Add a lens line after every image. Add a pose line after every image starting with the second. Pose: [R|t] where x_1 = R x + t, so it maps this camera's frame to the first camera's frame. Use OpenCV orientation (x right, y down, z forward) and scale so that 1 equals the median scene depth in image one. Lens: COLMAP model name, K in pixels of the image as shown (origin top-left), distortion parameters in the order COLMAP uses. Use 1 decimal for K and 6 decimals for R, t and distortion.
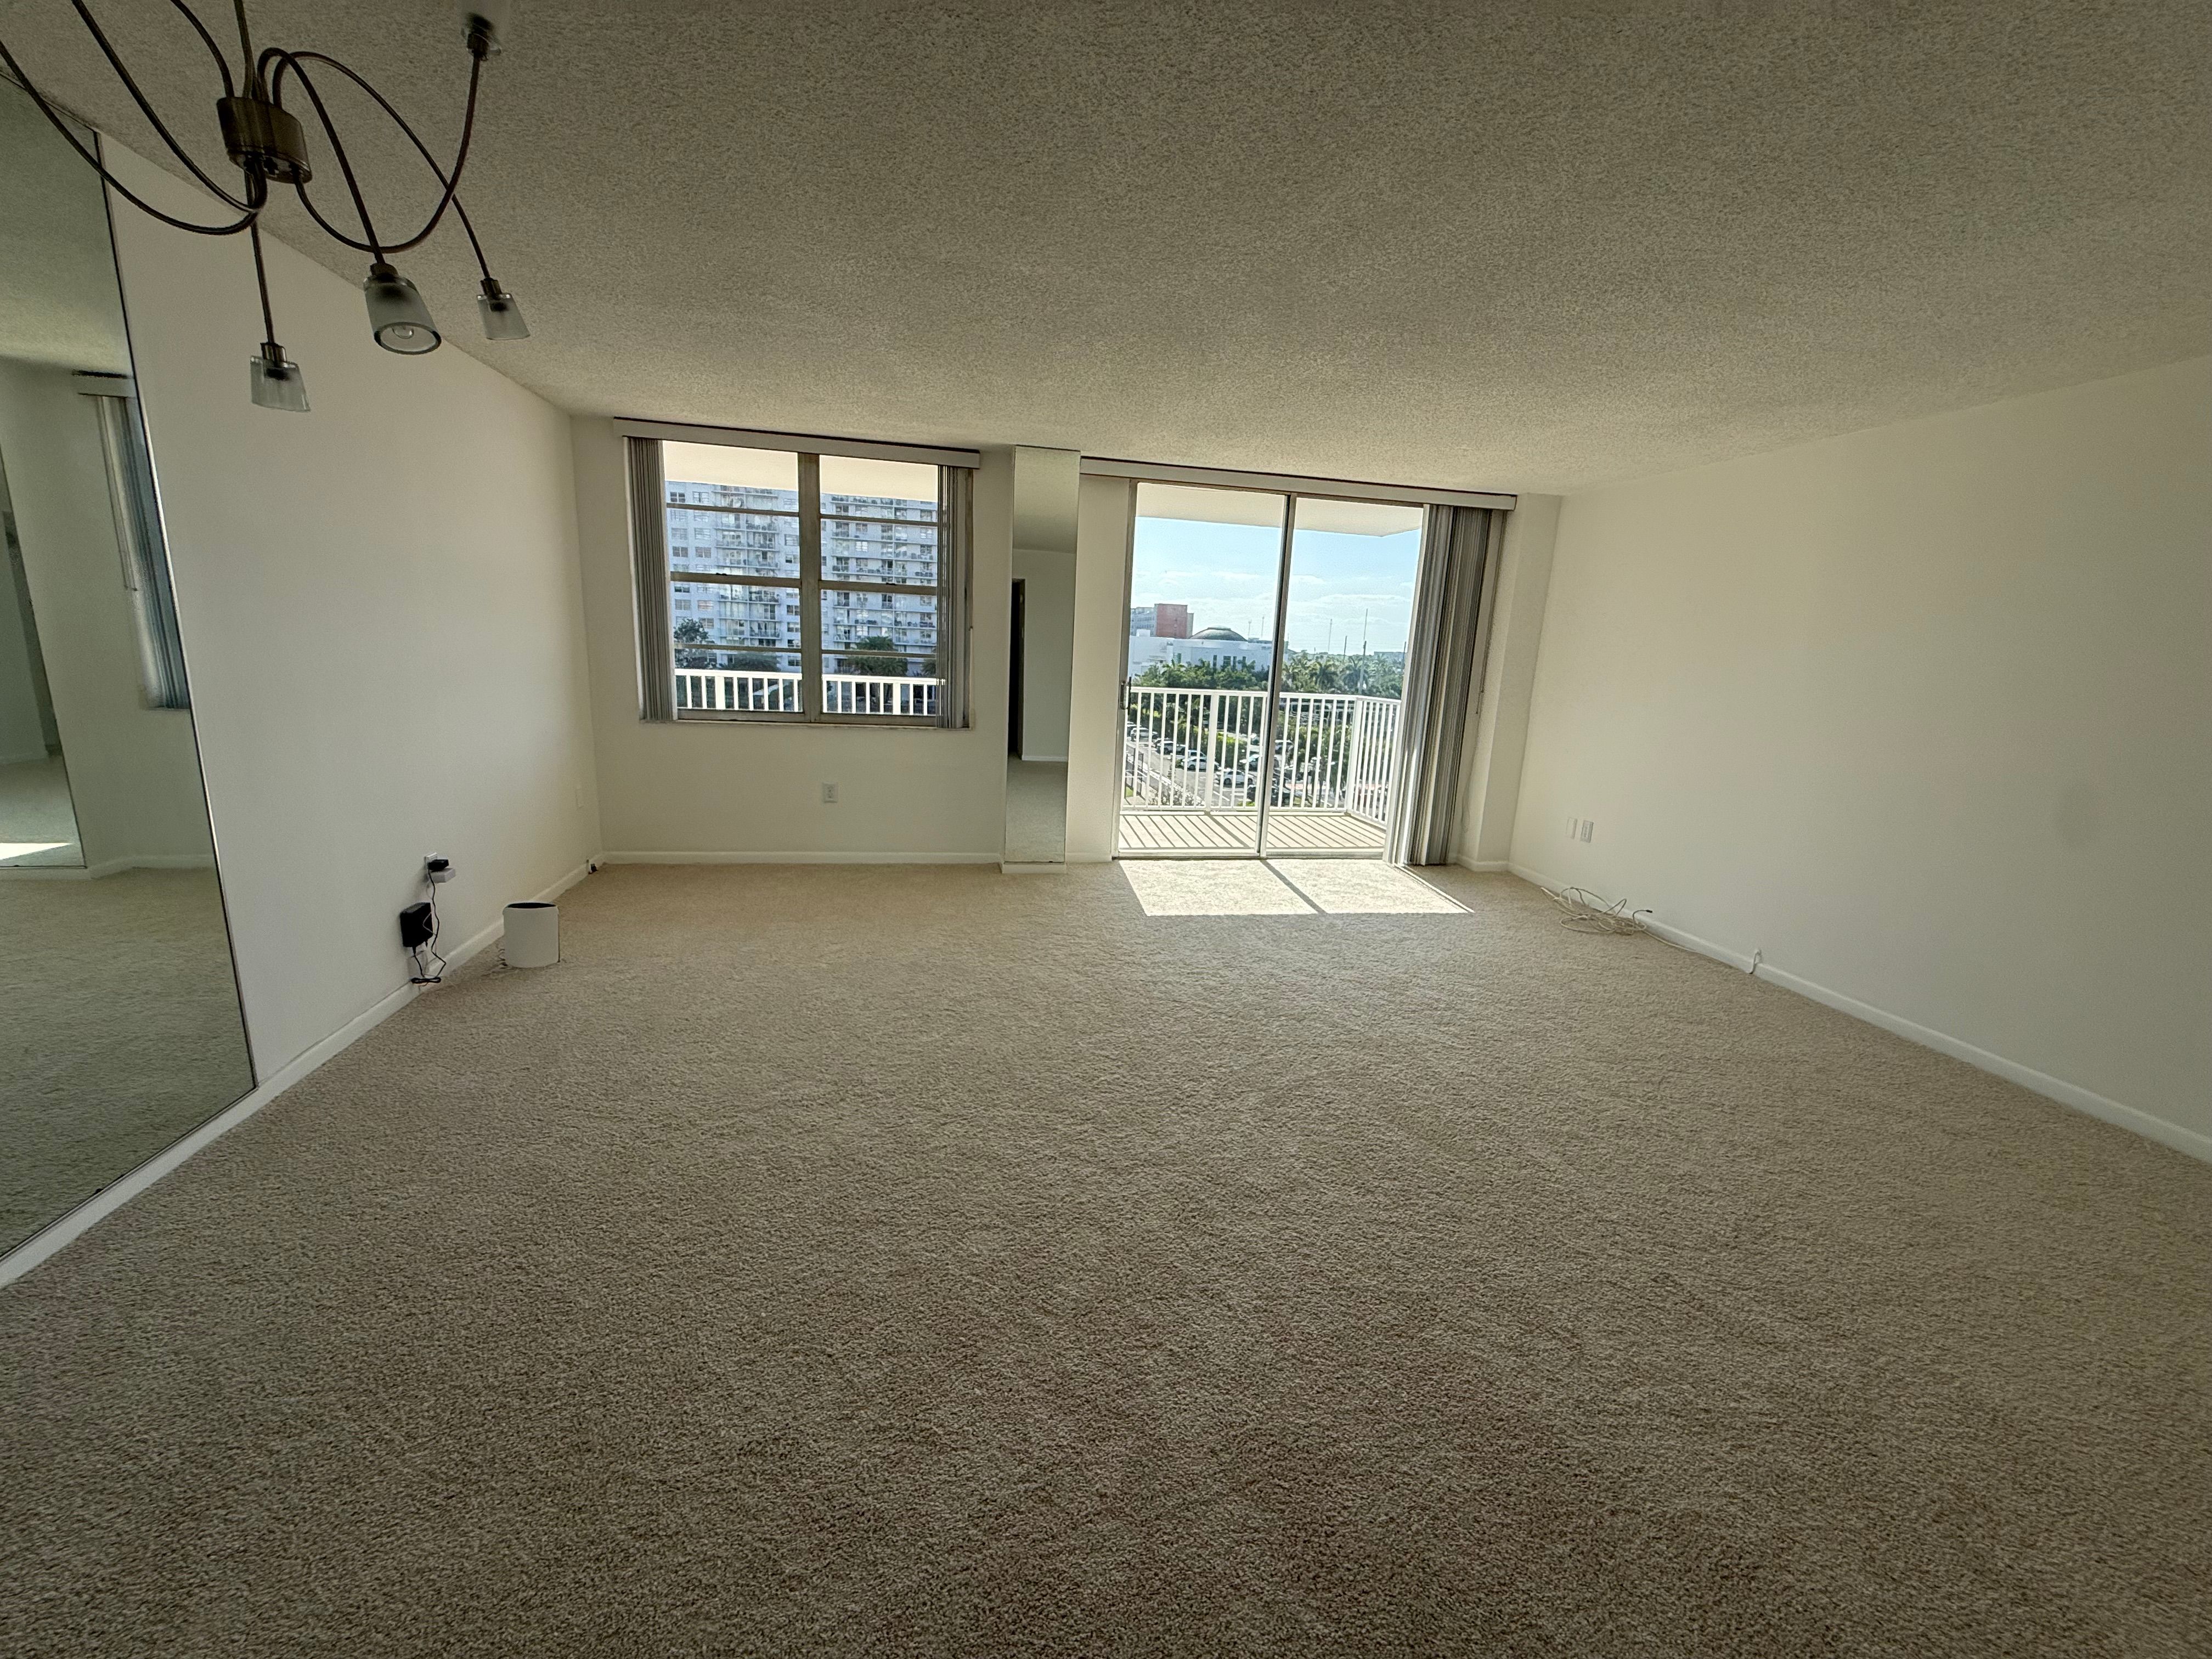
lens RADIAL K [[876.5, 0, 1103.3], [0, 876.5, 829.5], [0, 0, 1]] dist [0.000593, -0.000113]
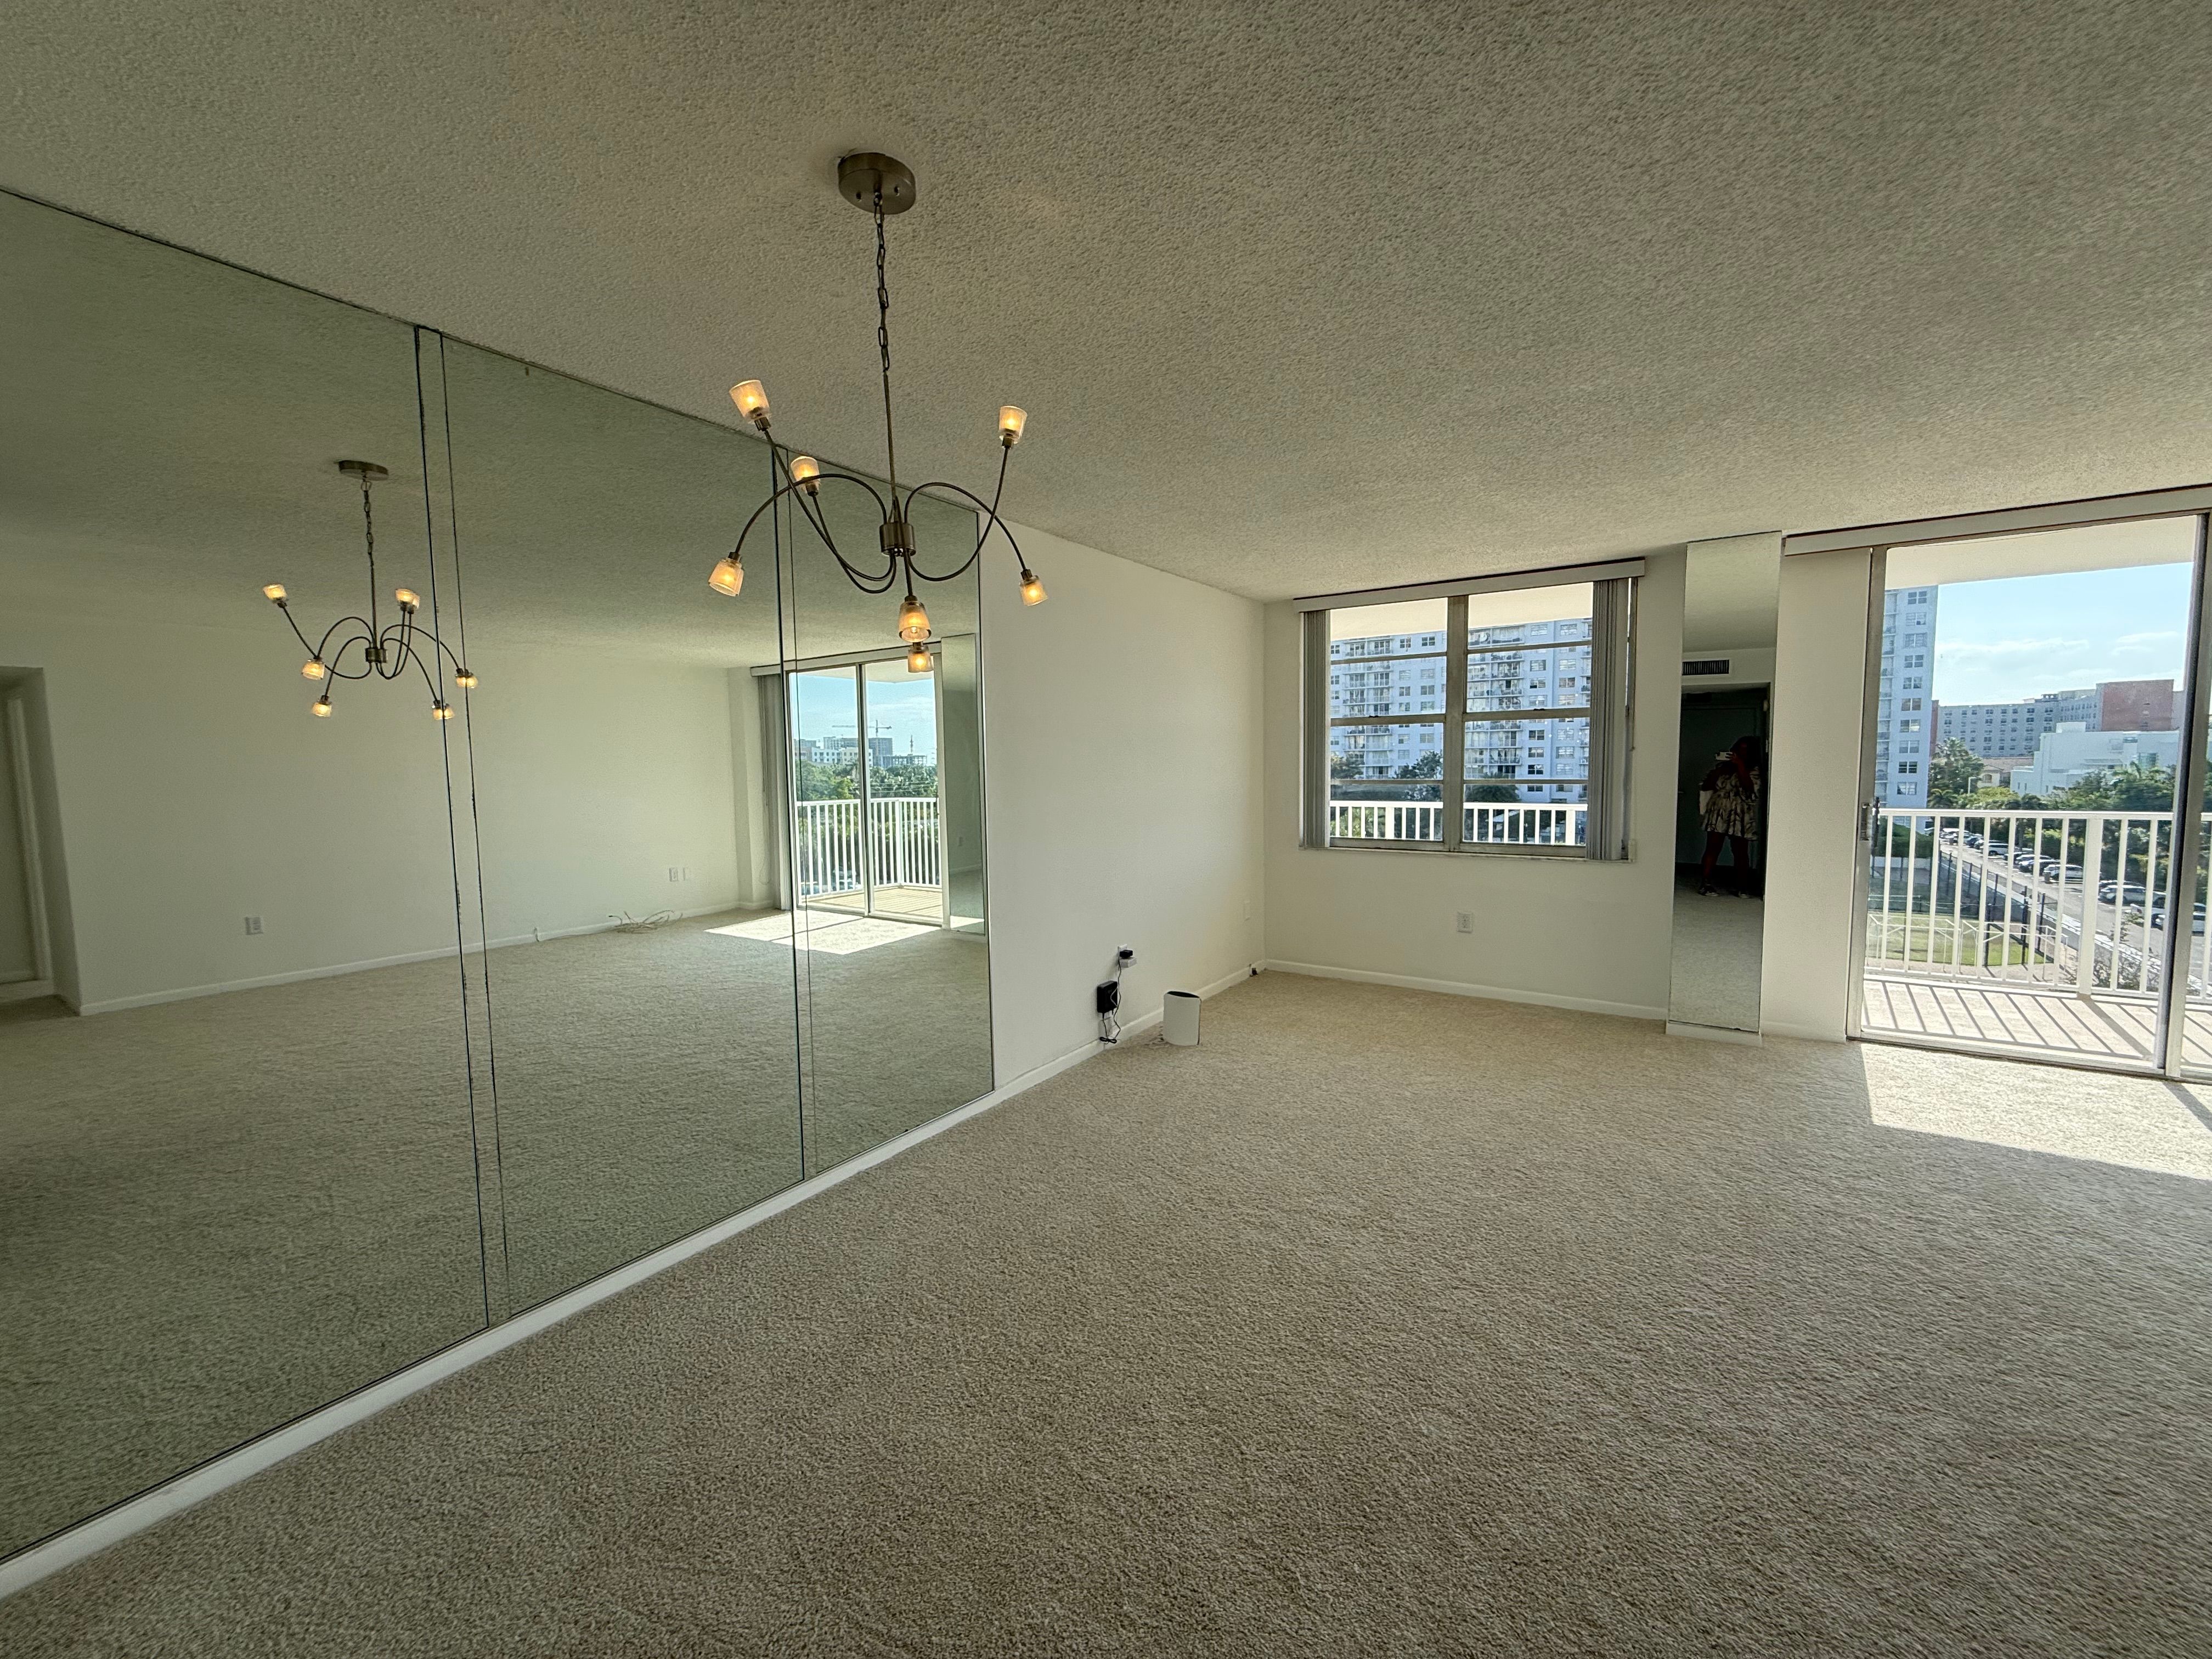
lens RADIAL K [[876.5, 0, 1108.5], [0, 876.5, 832.6], [0, 0, 1]] dist [0.000593, -0.000113]
pose [[0.707835, 0.000547, -0.706377, 0.174430], [-0.098854, 0.990236, -0.098291, -0.009498], [0.699426, 0.139402, 0.700978, 0.026184]]
